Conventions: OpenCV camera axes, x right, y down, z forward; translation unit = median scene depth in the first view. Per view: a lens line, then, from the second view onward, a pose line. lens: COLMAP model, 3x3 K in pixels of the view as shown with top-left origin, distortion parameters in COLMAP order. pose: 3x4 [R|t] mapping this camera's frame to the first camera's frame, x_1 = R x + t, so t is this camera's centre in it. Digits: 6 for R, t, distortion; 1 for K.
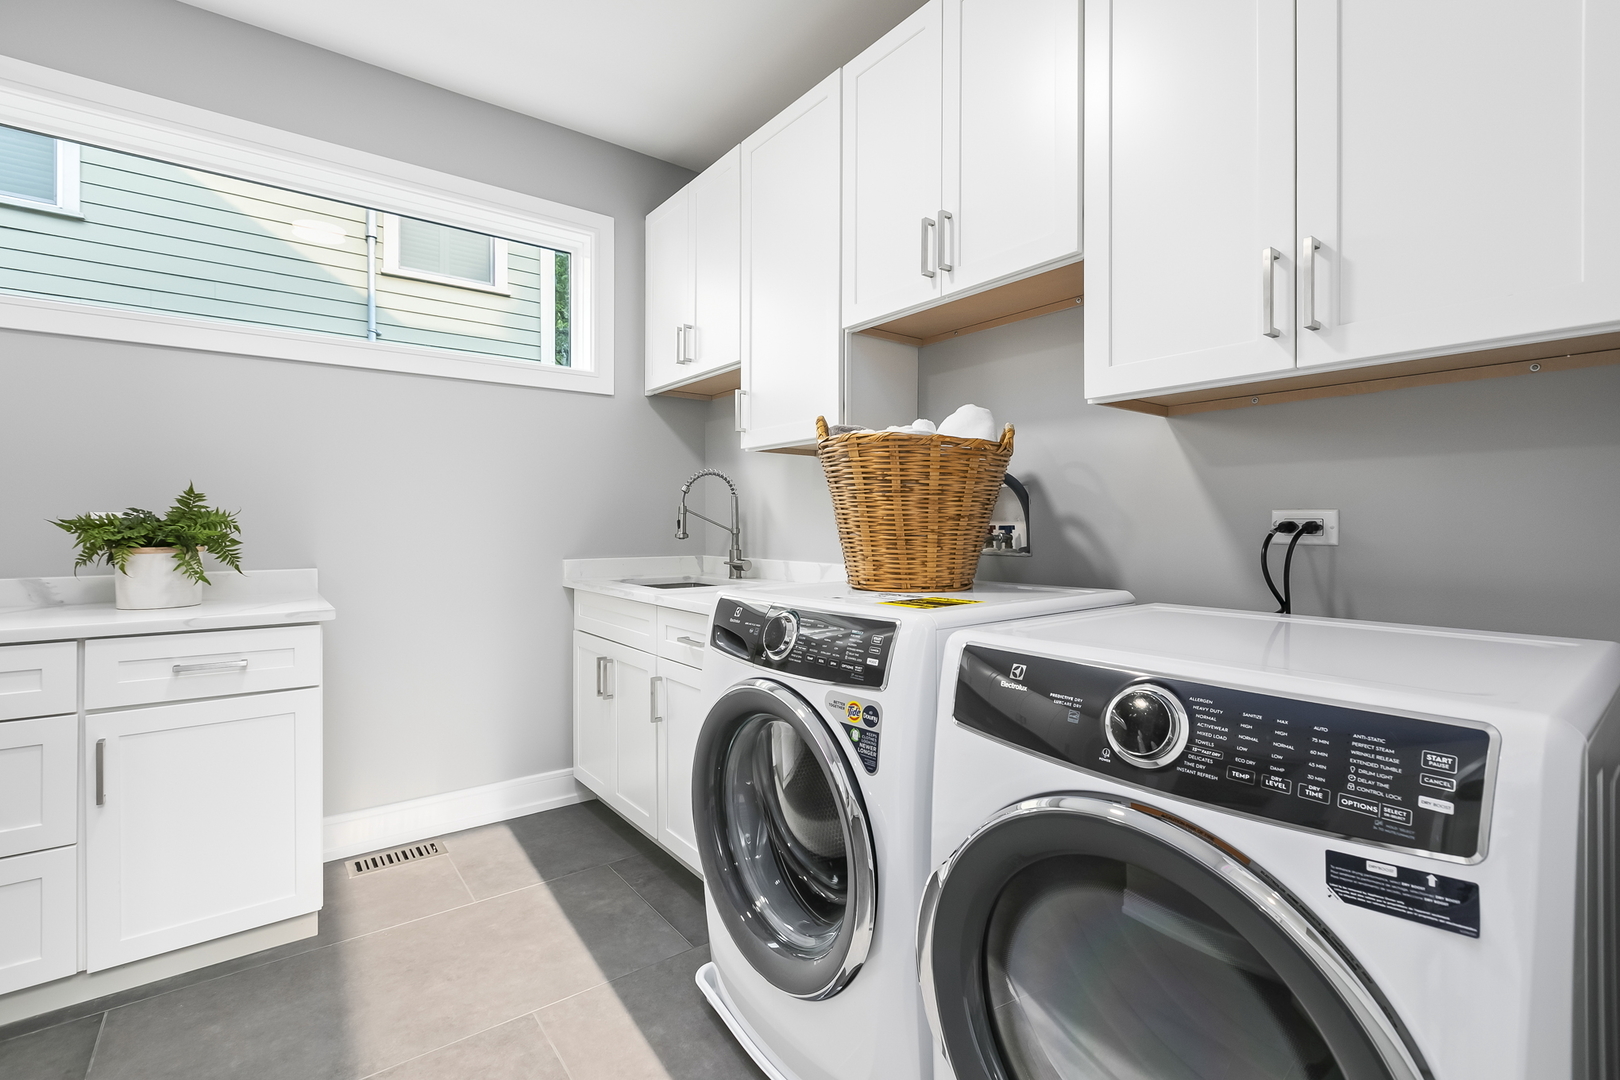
lens RADIAL K [[725.9, 0, 813.5], [0, 725.9, 527.4], [0, 0, 1]] dist [-0.001808, 0.000220]
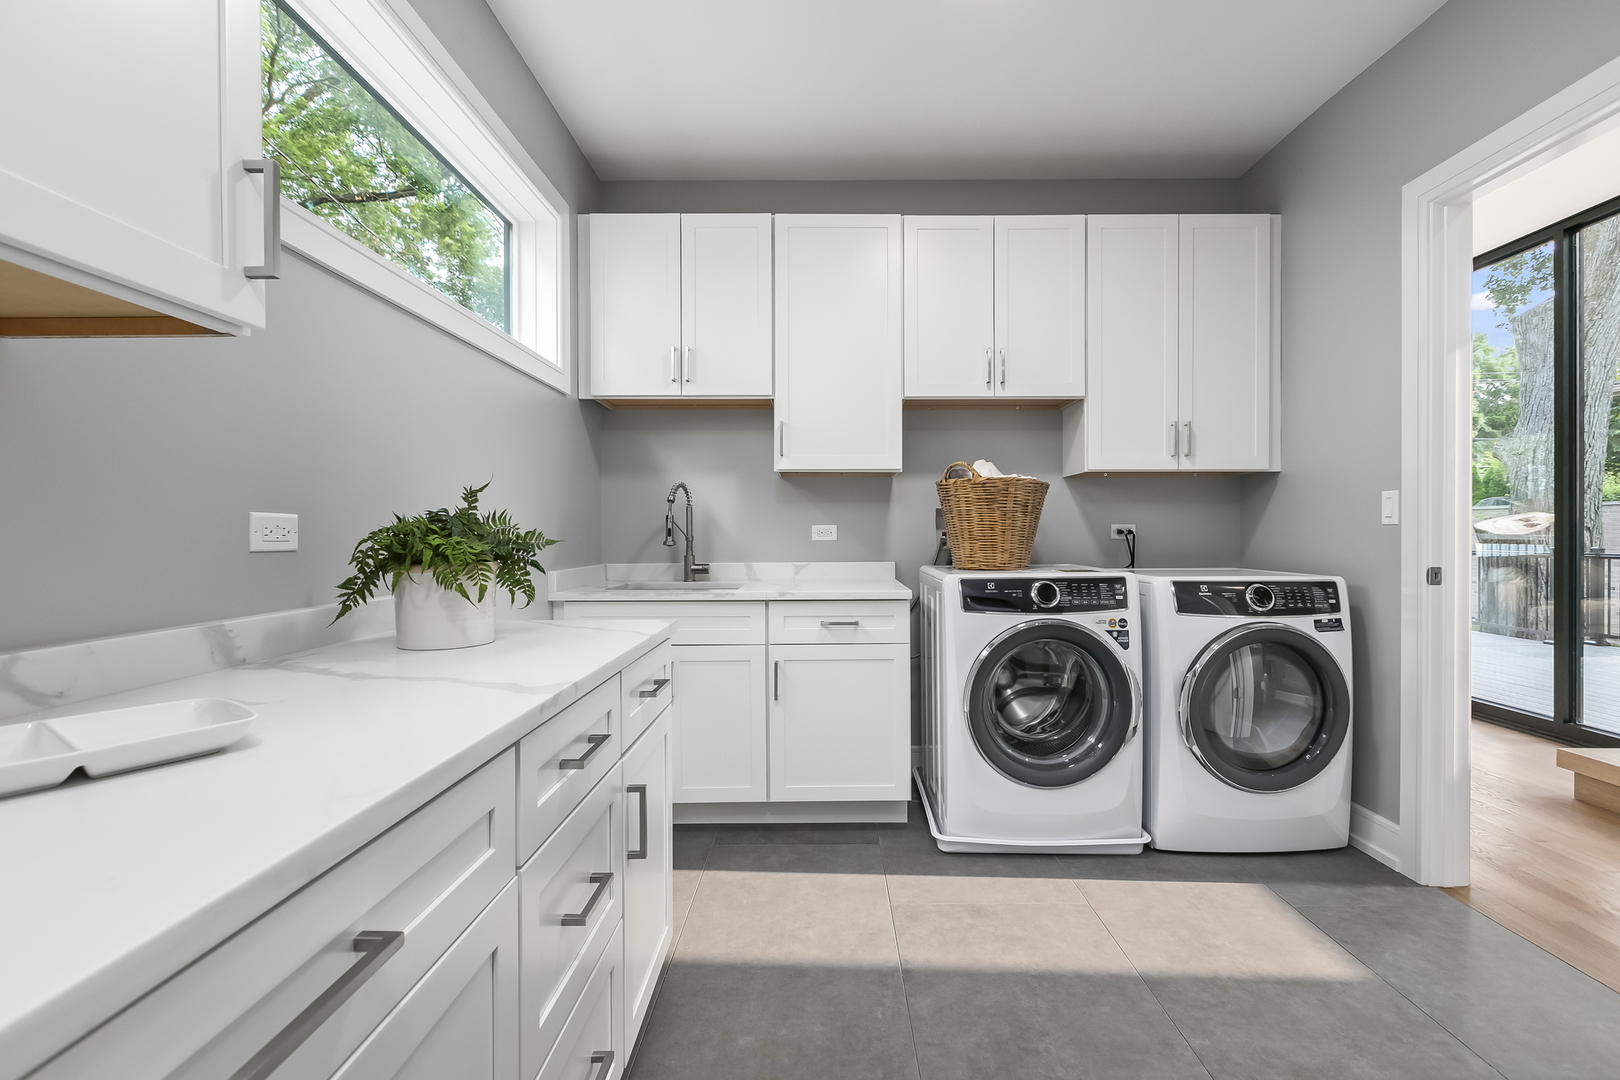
lens RADIAL K [[725.9, 0, 815.4], [0, 725.9, 541.5], [0, 0, 1]] dist [-0.001808, 0.000220]
pose [[0.610643, -0.011216, 0.791826, -2.055617], [0.006559, 0.999937, 0.009106, 0.002805], [-0.791879, -0.000367, 0.610679, 0.424828]]
